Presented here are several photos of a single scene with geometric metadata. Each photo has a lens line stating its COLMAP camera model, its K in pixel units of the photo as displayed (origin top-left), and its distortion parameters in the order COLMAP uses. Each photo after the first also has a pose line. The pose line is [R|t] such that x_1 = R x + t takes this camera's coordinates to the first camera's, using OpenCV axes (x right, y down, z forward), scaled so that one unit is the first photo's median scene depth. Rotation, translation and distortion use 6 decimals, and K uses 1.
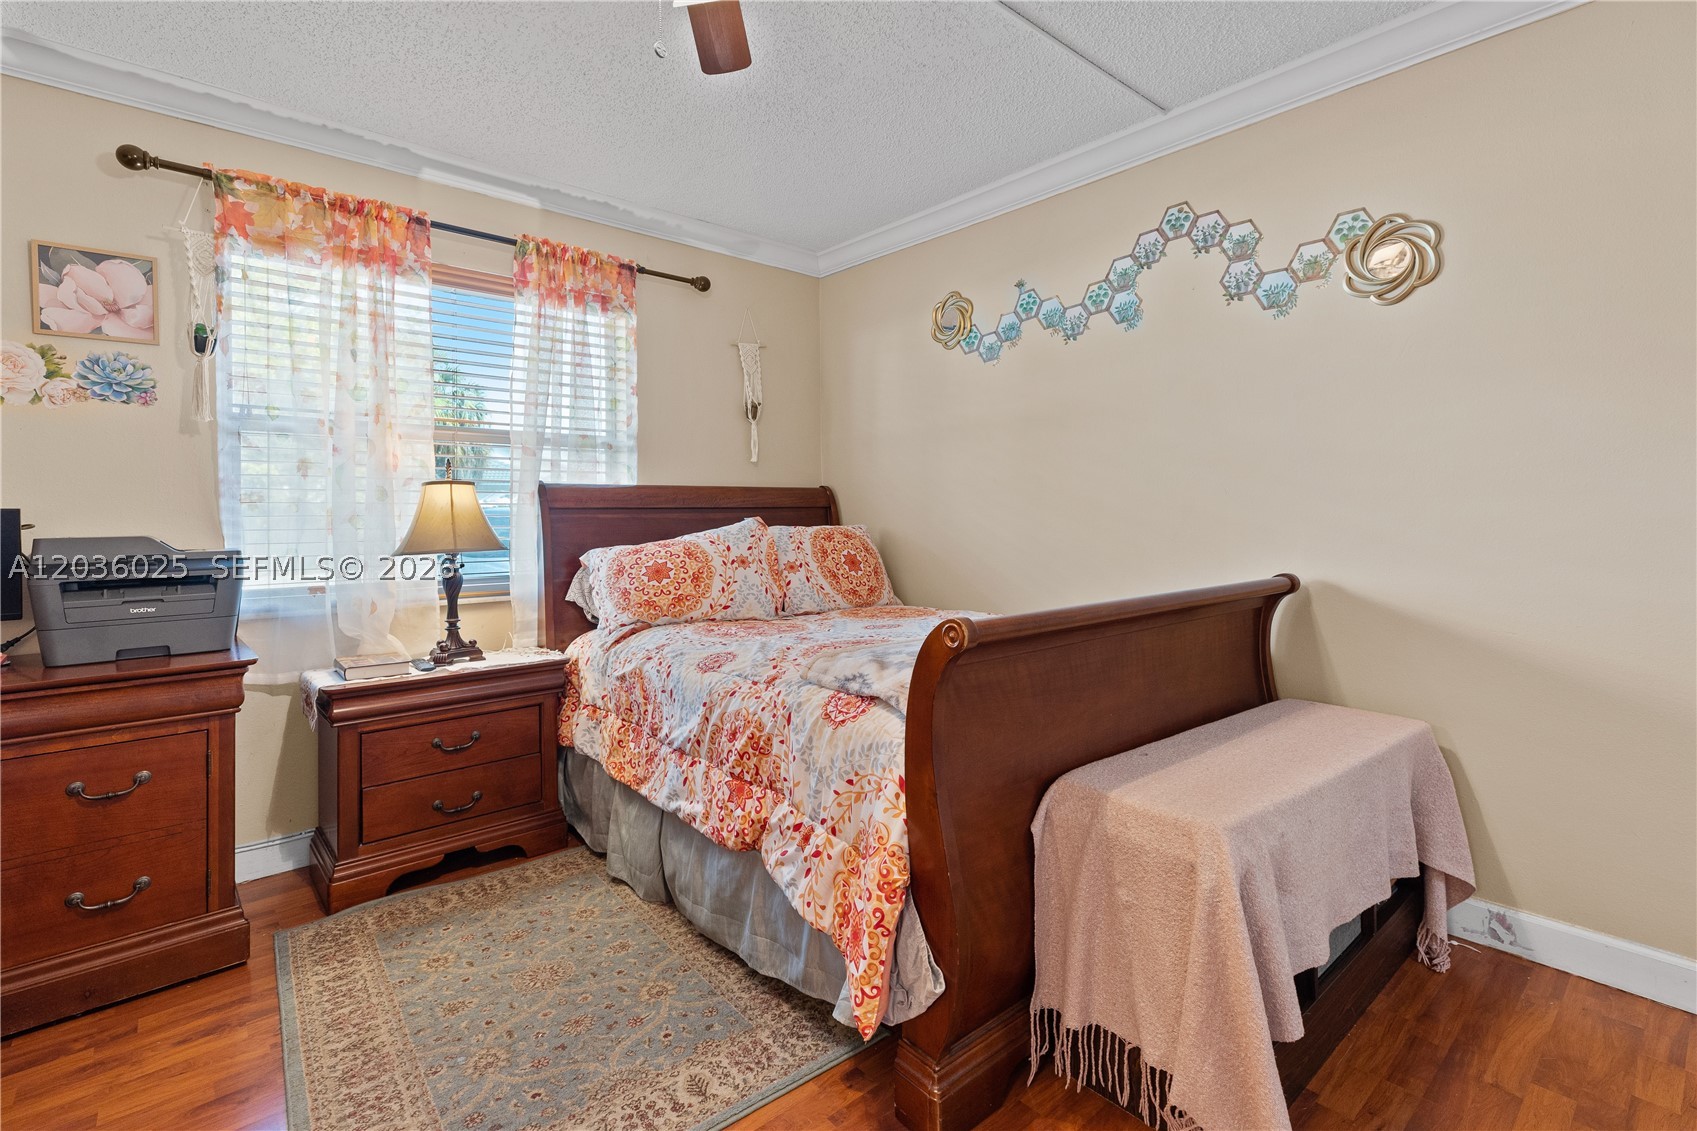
lens RADIAL K [[771.5, 0, 858.2], [0, 771.5, 509.4], [0, 0, 1]] dist [0.007678, -0.000333]
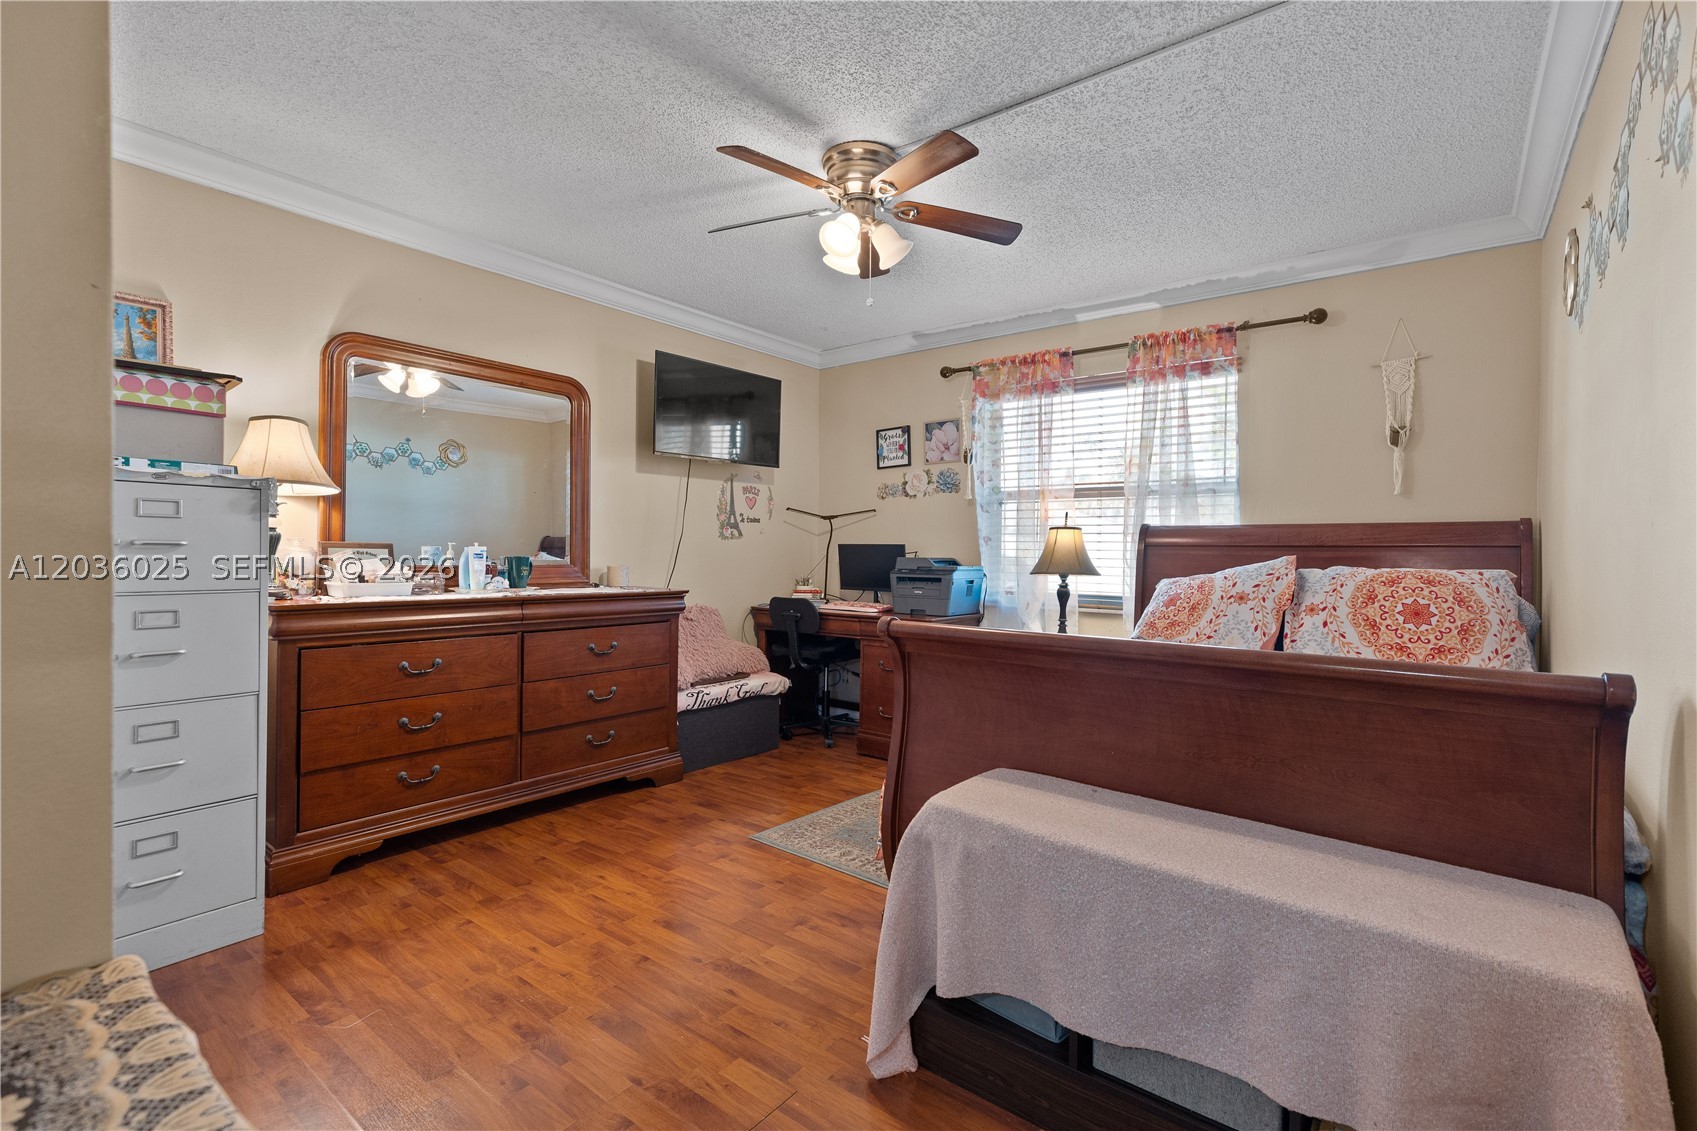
lens RADIAL K [[771.5, 0, 871.9], [0, 771.5, 557.8], [0, 0, 1]] dist [0.007678, -0.000333]
pose [[0.210112, 0.022032, -0.977429, 0.883634], [-0.004787, 0.999757, 0.021506, -0.007547], [0.977666, 0.000161, 0.210167, 0.336014]]
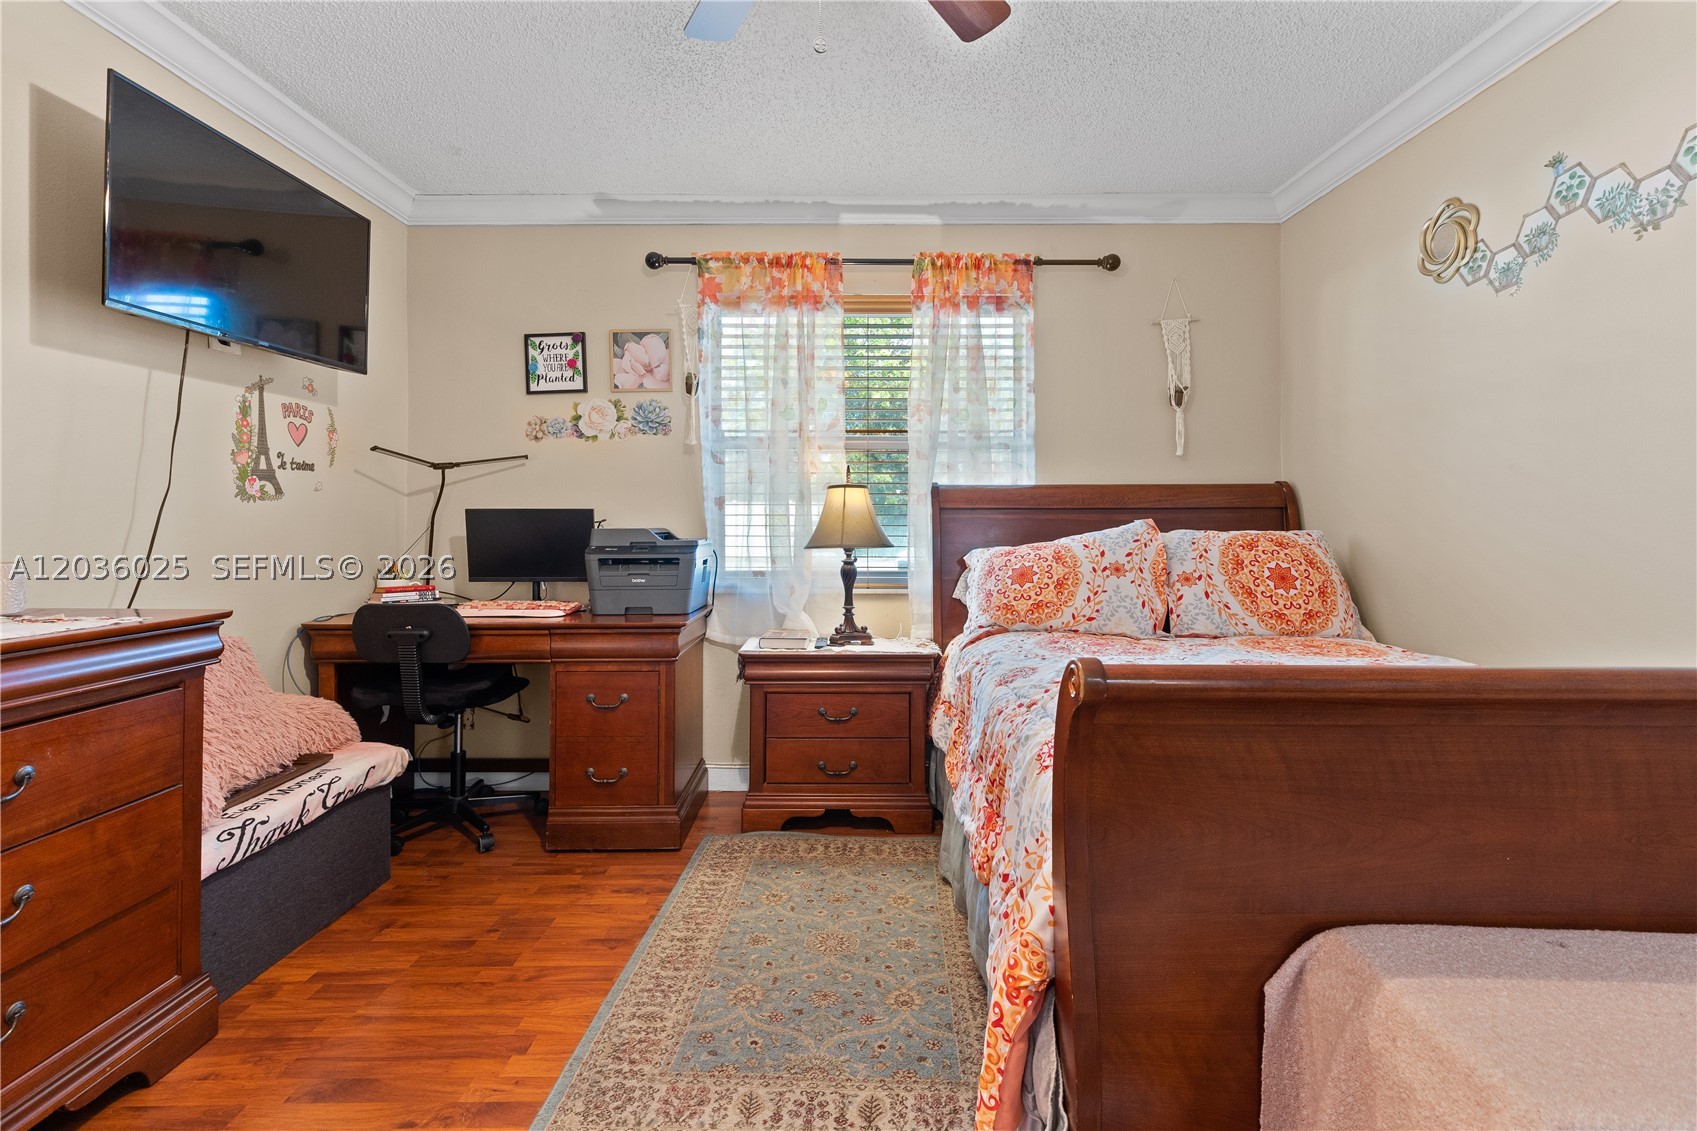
lens RADIAL K [[771.5, 0, 855.5], [0, 771.5, 515.2], [0, 0, 1]] dist [0.007678, -0.000333]
pose [[0.755941, 0.006983, -0.654603, 0.233160], [-0.001681, 0.999961, 0.008726, -0.001904], [0.654638, -0.005496, 0.755922, 0.152903]]
